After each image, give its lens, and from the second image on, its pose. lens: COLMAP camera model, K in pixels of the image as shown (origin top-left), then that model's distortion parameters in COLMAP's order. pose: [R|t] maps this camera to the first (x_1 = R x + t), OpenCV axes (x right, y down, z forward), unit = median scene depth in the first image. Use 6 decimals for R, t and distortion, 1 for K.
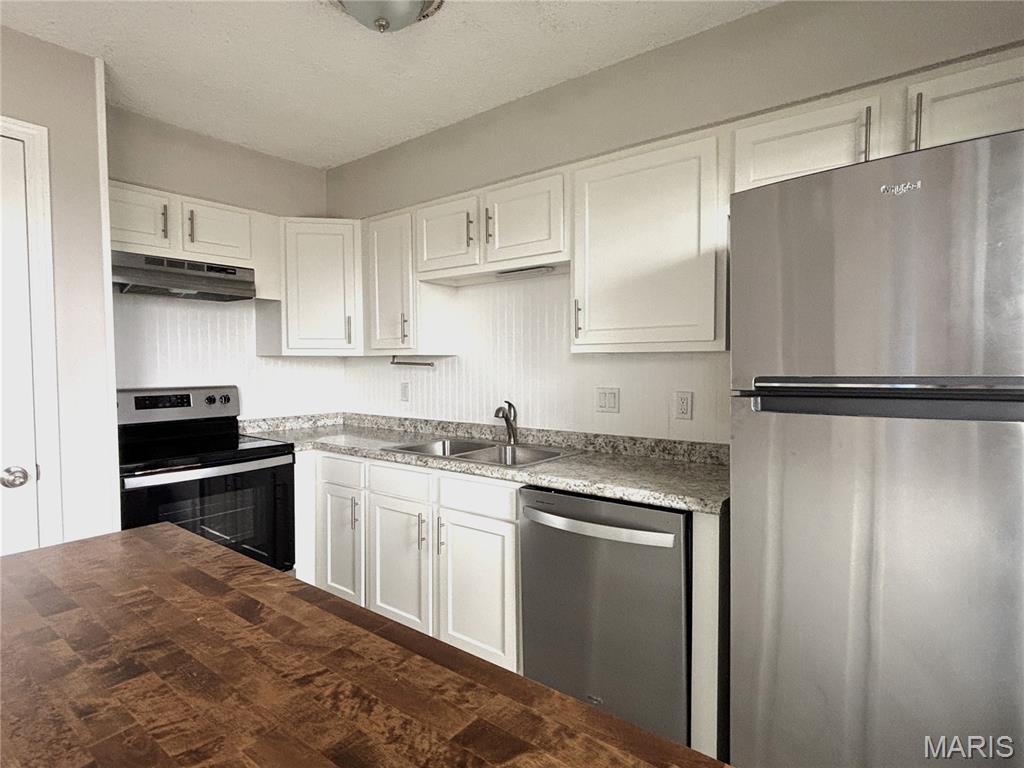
lens RADIAL K [[530.0, 0, 519.5], [0, 530.0, 377.9], [0, 0, 1]] dist [-0.006707, -0.000236]
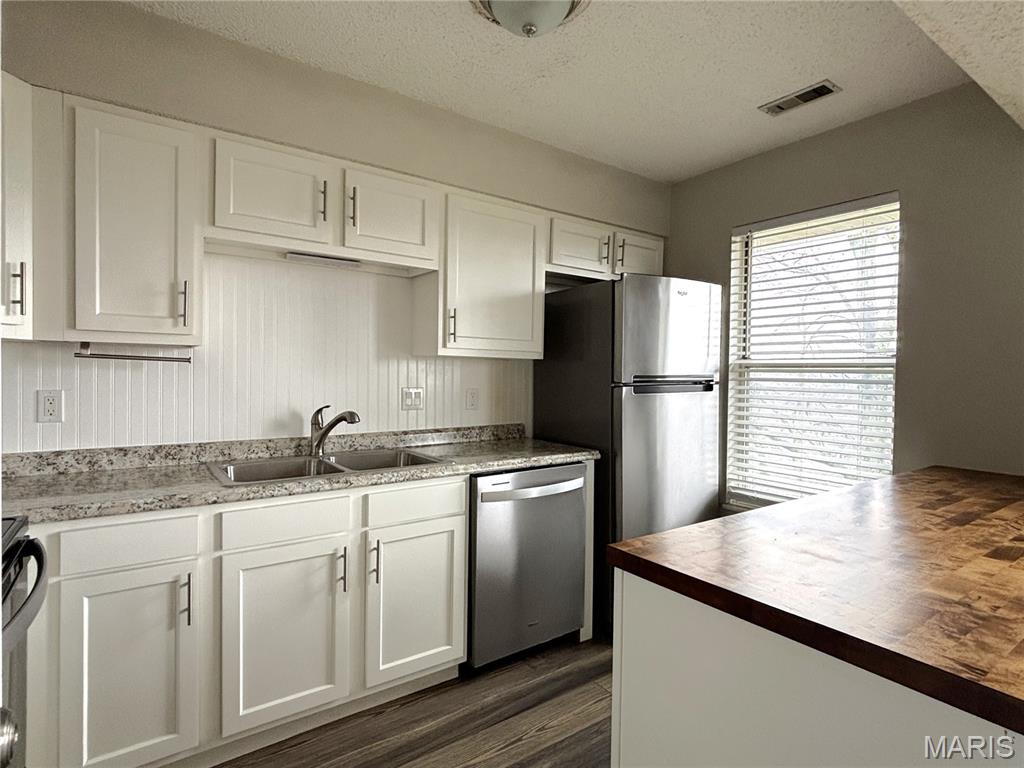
lens RADIAL K [[530.0, 0, 512.9], [0, 530.0, 384.5], [0, 0, 1]] dist [-0.006707, -0.000236]
pose [[0.300370, -0.011876, 0.953749, -0.782052], [0.011286, 0.999897, 0.008896, 0.004667], [-0.953756, 0.008092, 0.300473, 0.456888]]
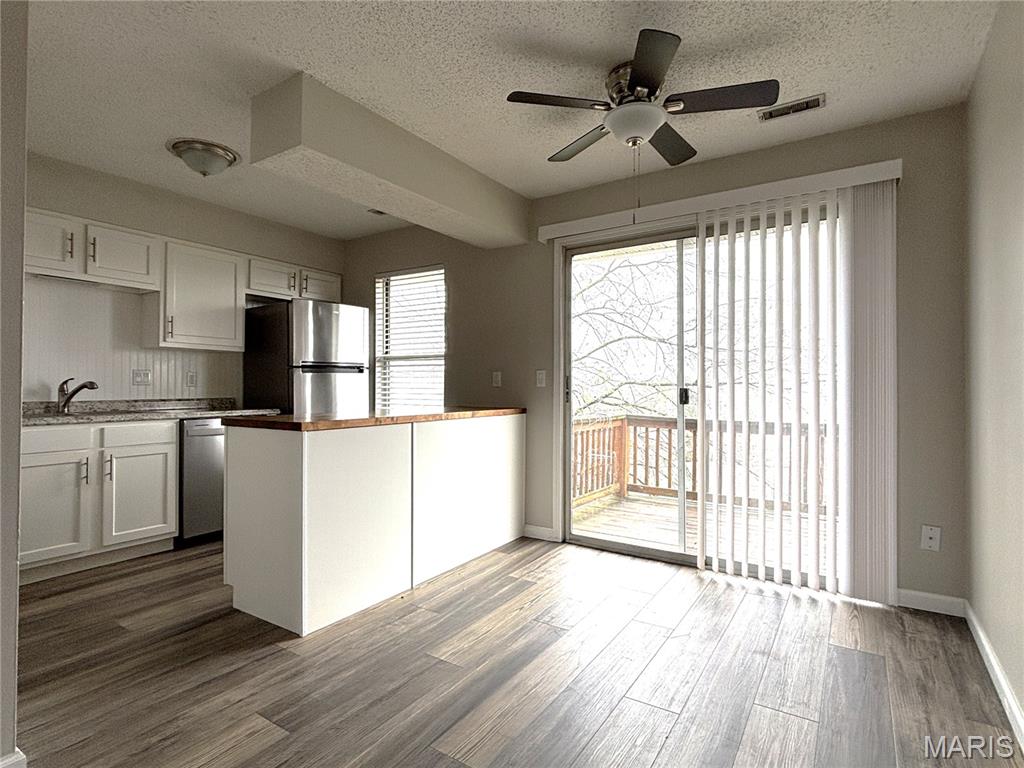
lens RADIAL K [[530.0, 0, 510.4], [0, 530.0, 380.2], [0, 0, 1]] dist [-0.006707, -0.000236]
pose [[-0.078990, 0.014228, 0.996774, -1.435375], [0.024614, 0.999621, -0.012318, 0.092805], [-0.996571, 0.023562, -0.079311, 0.029093]]
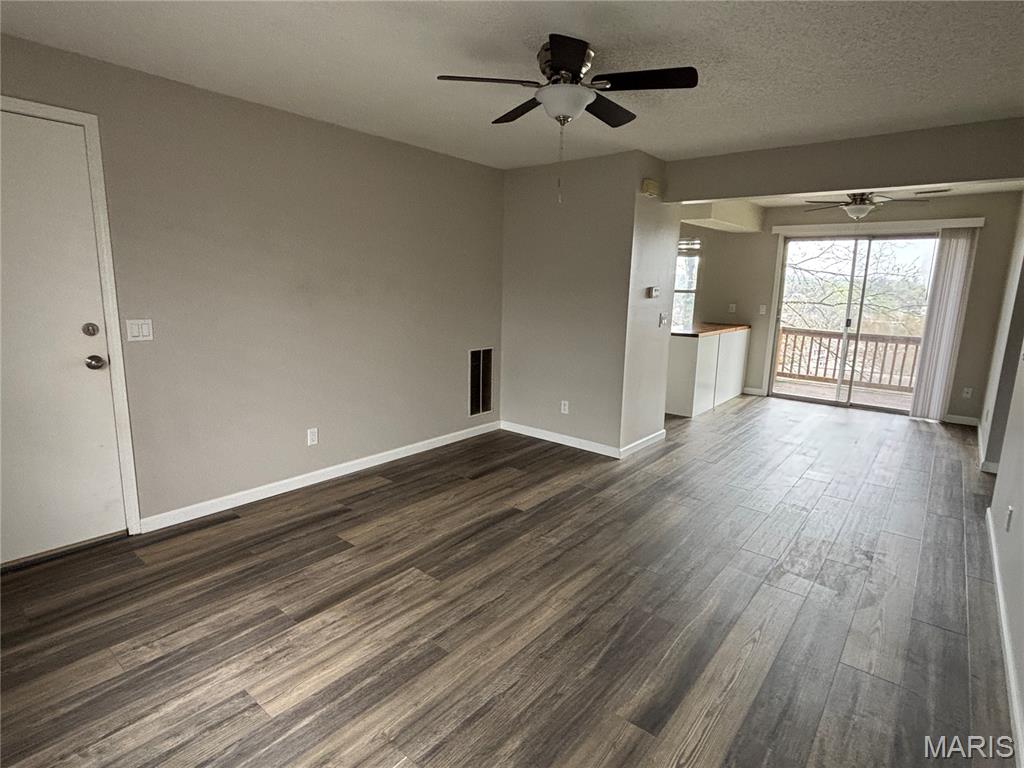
lens RADIAL K [[530.0, 0, 508.2], [0, 530.0, 379.0], [0, 0, 1]] dist [-0.006707, -0.000236]
pose [[0.033450, -0.176246, 0.983778, -2.767780], [0.007199, 0.984345, 0.176103, -0.066821], [-0.999414, 0.001191, 0.034195, 1.046569]]
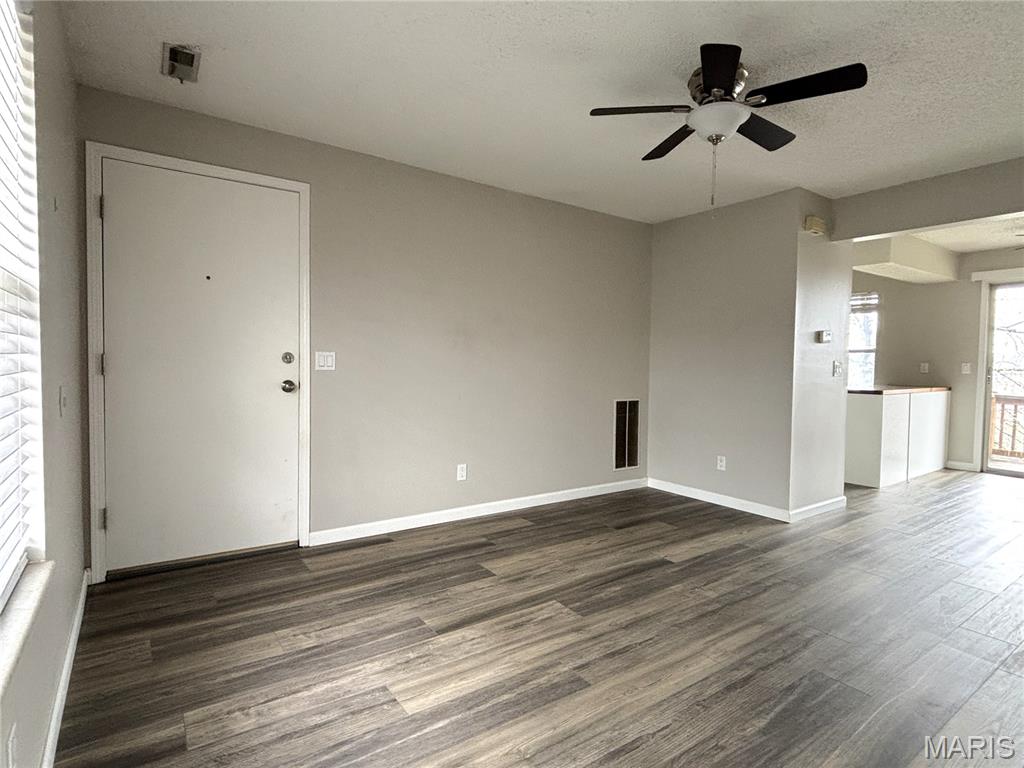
lens RADIAL K [[530.0, 0, 511.0], [0, 530.0, 383.7], [0, 0, 1]] dist [-0.006707, -0.000236]
pose [[0.294866, -0.031382, 0.955023, -2.773050], [0.013248, 0.999499, 0.028754, 0.045294], [-0.955447, 0.004173, 0.295134, 1.052595]]
